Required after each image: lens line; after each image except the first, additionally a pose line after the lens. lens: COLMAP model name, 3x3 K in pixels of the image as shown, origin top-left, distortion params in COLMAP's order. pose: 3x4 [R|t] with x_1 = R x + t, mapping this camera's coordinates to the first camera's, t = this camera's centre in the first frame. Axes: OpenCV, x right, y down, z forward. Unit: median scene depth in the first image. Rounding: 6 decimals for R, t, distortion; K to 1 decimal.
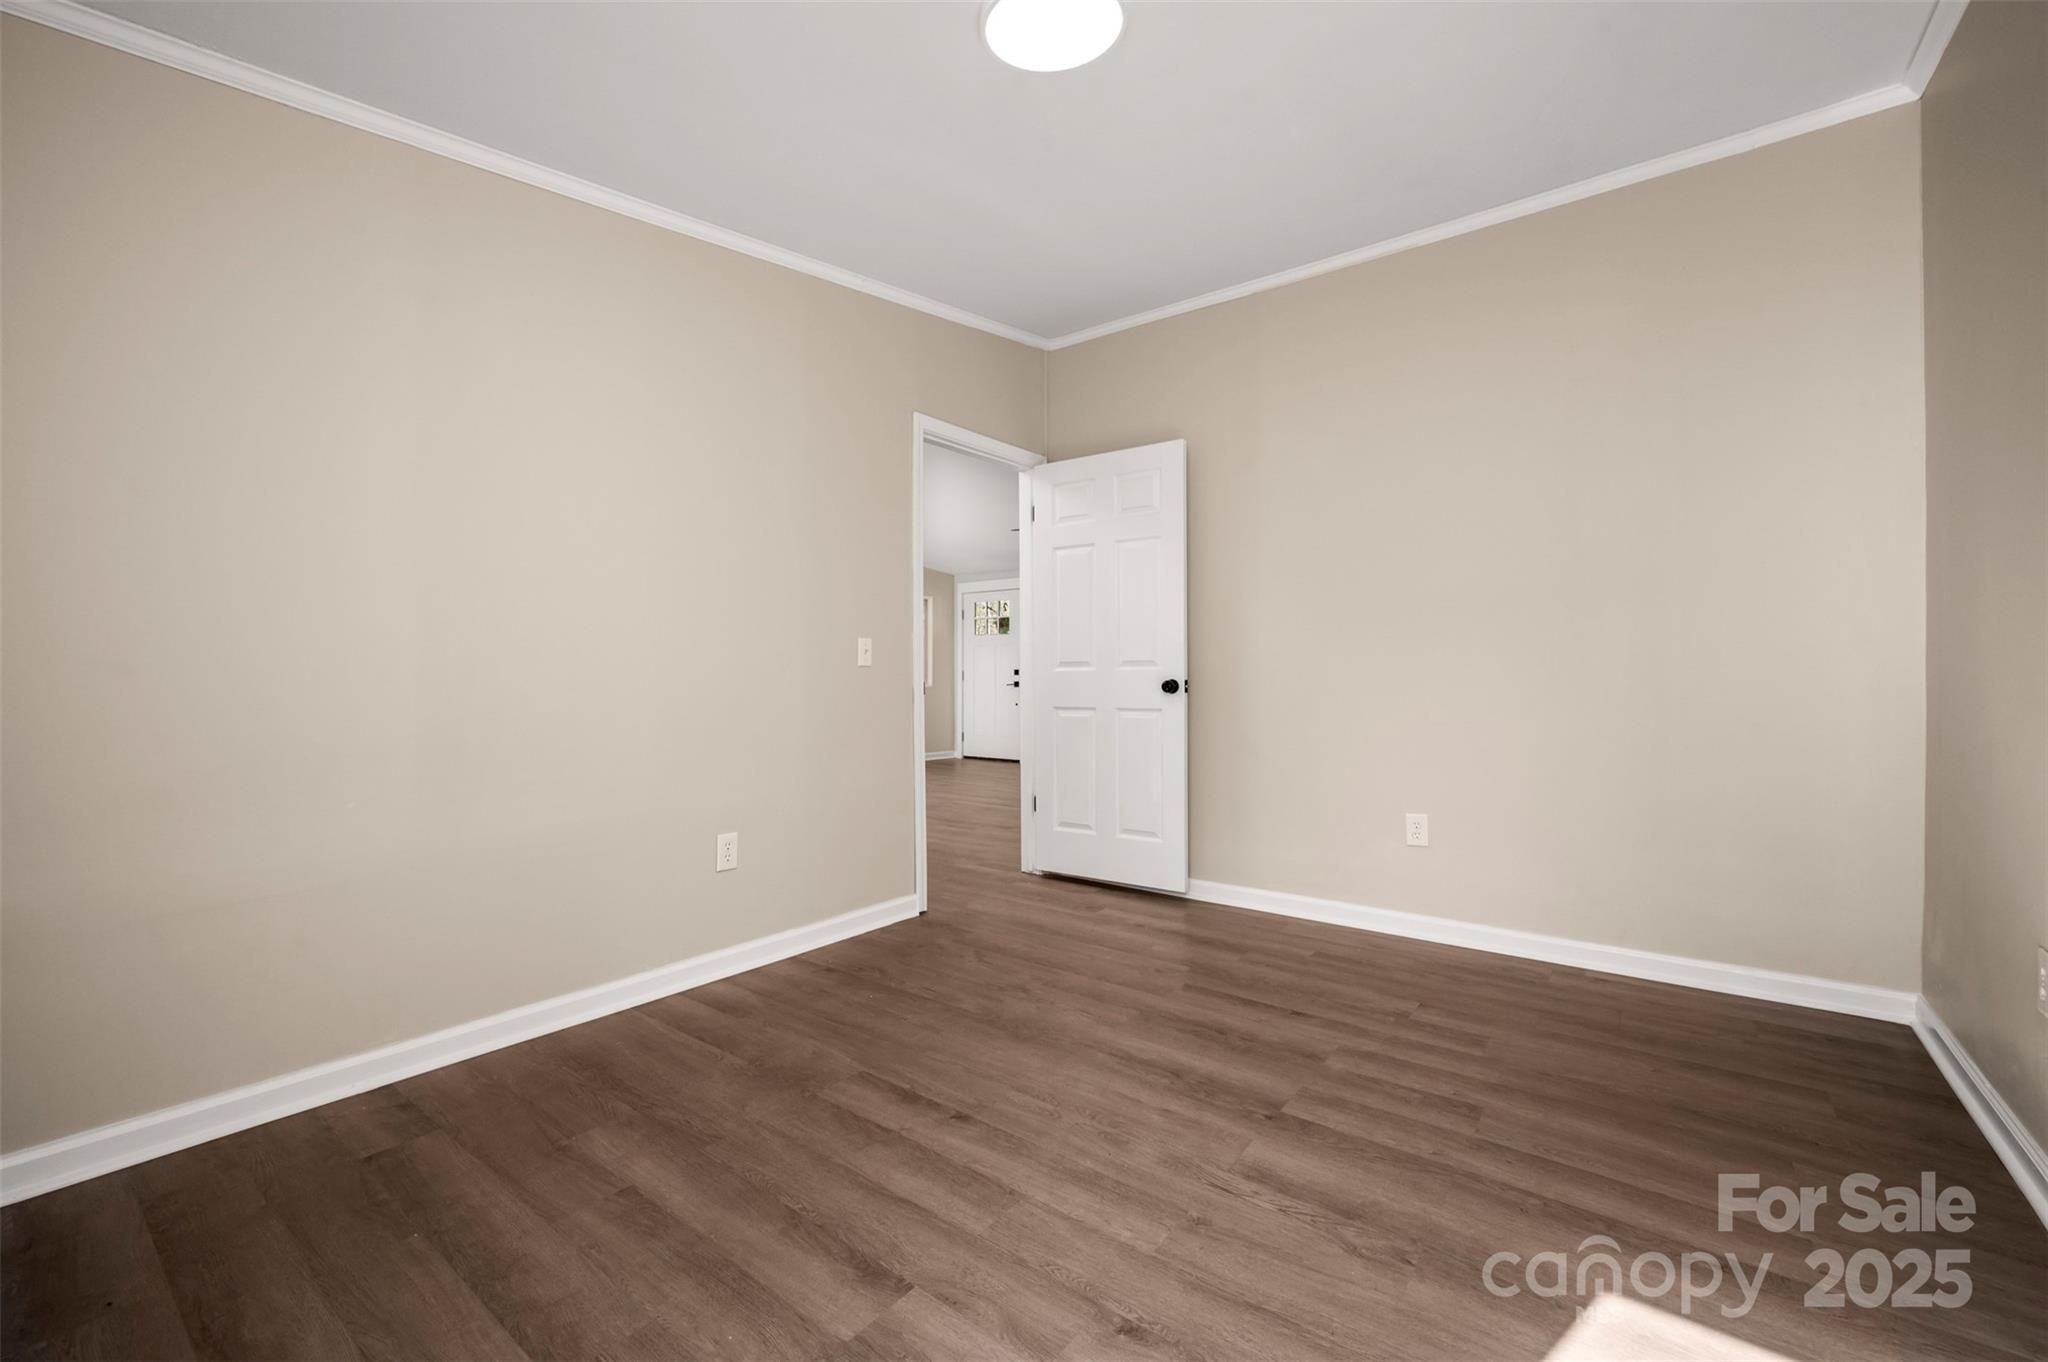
lens RADIAL K [[835.3, 0, 1019.4], [0, 835.3, 675.4], [0, 0, 1]] dist [-0.000698, -0.000278]
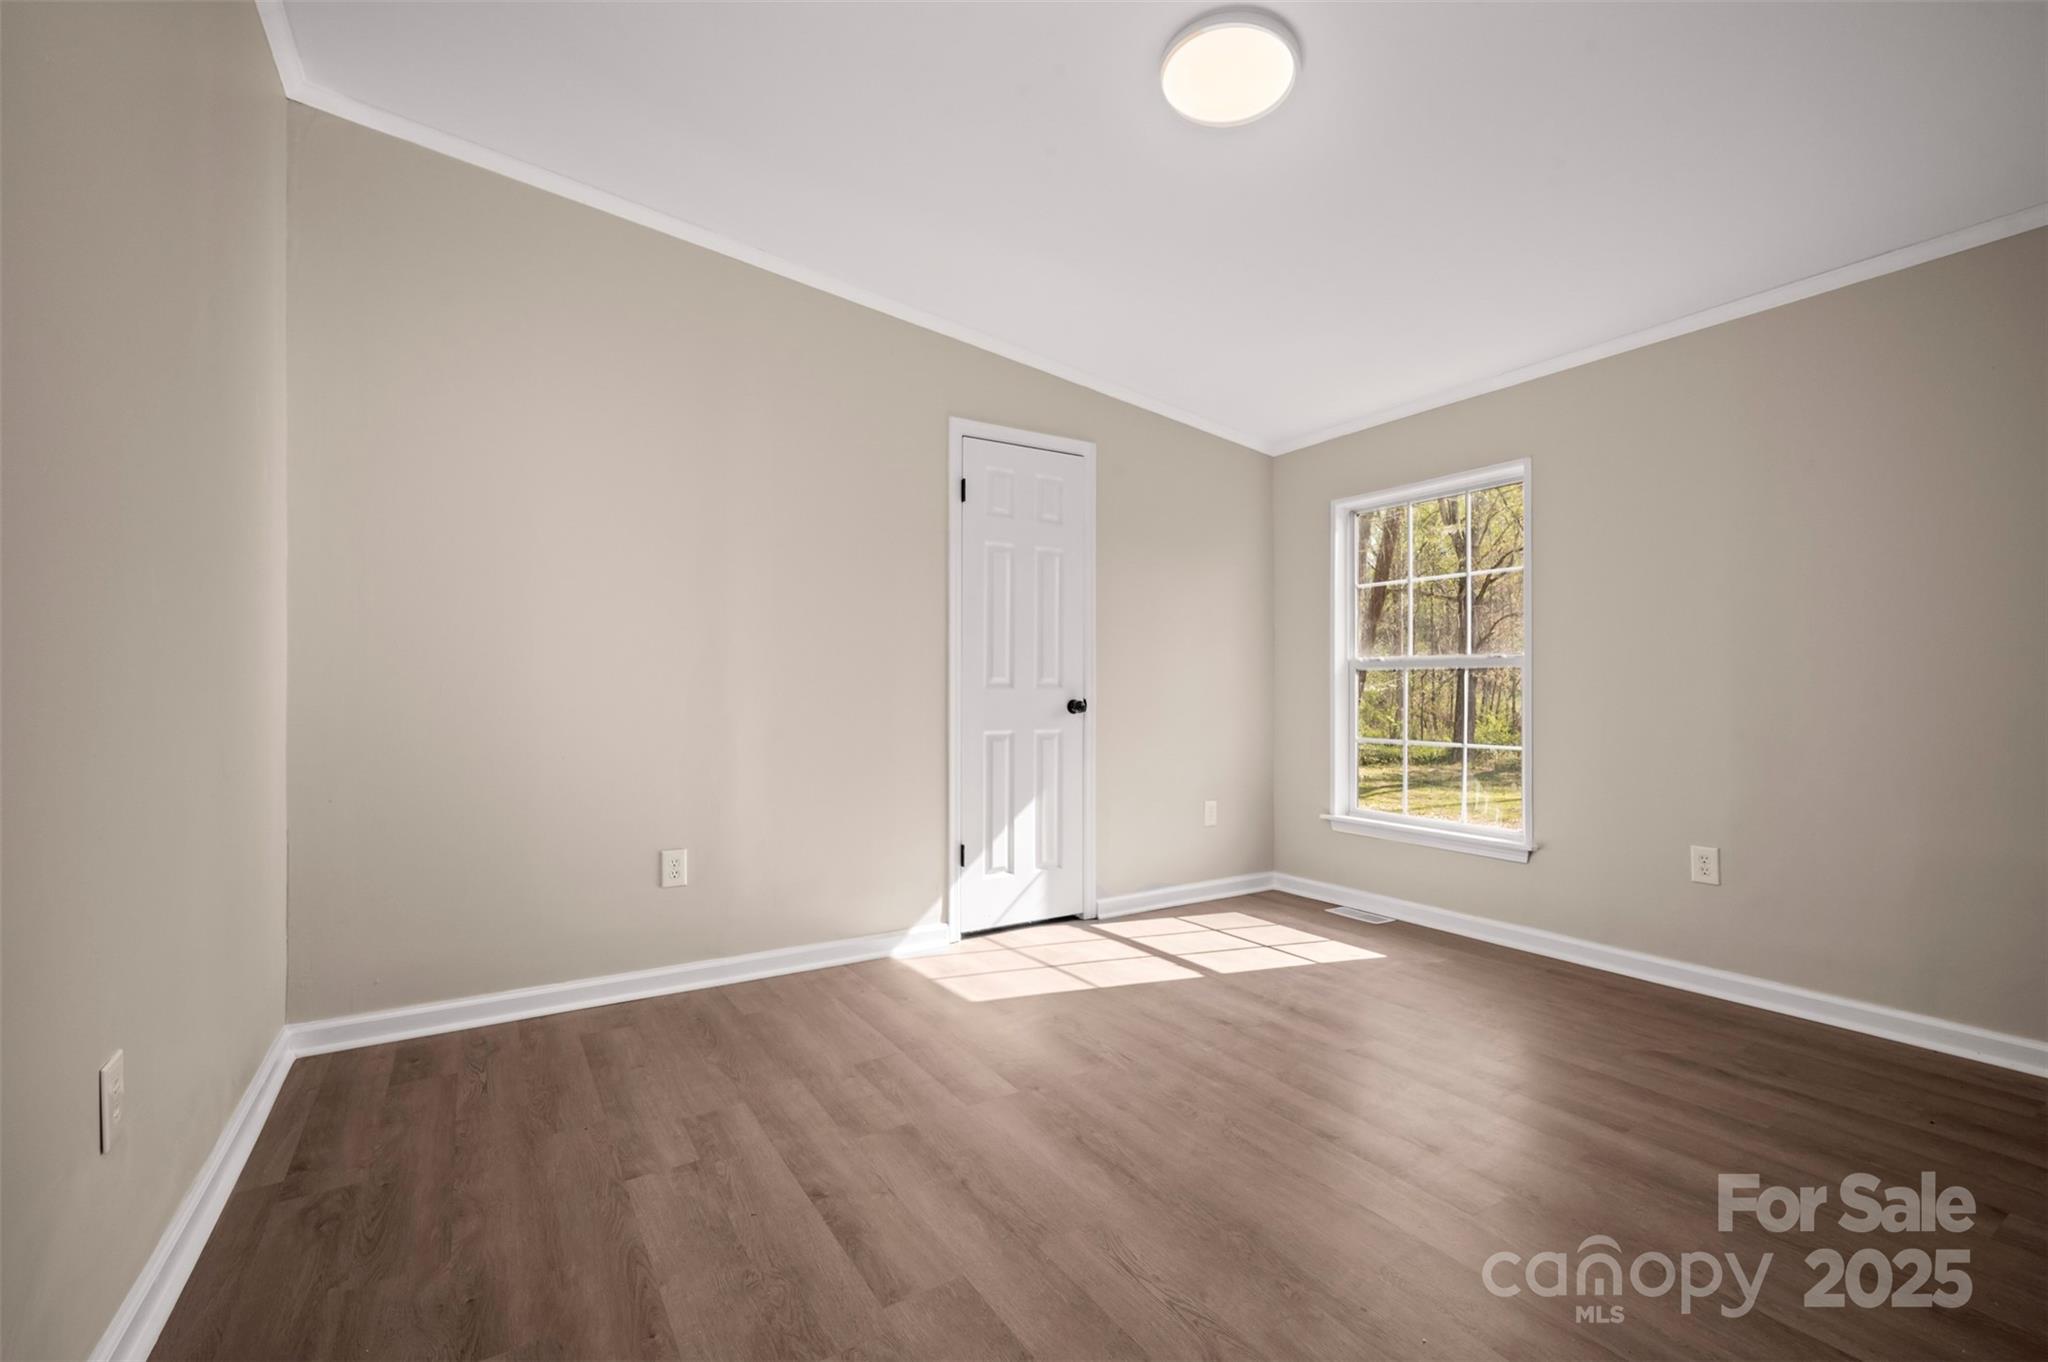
lens RADIAL K [[886.2, 0, 1030.7], [0, 886.2, 690.1], [0, 0, 1]] dist [-0.004886, 0.000252]
pose [[-0.944196, 0.001278, 0.329381, -0.076058], [0.002013, 0.999996, 0.001888, -0.002750], [-0.329377, 0.002446, -0.944195, 1.921272]]
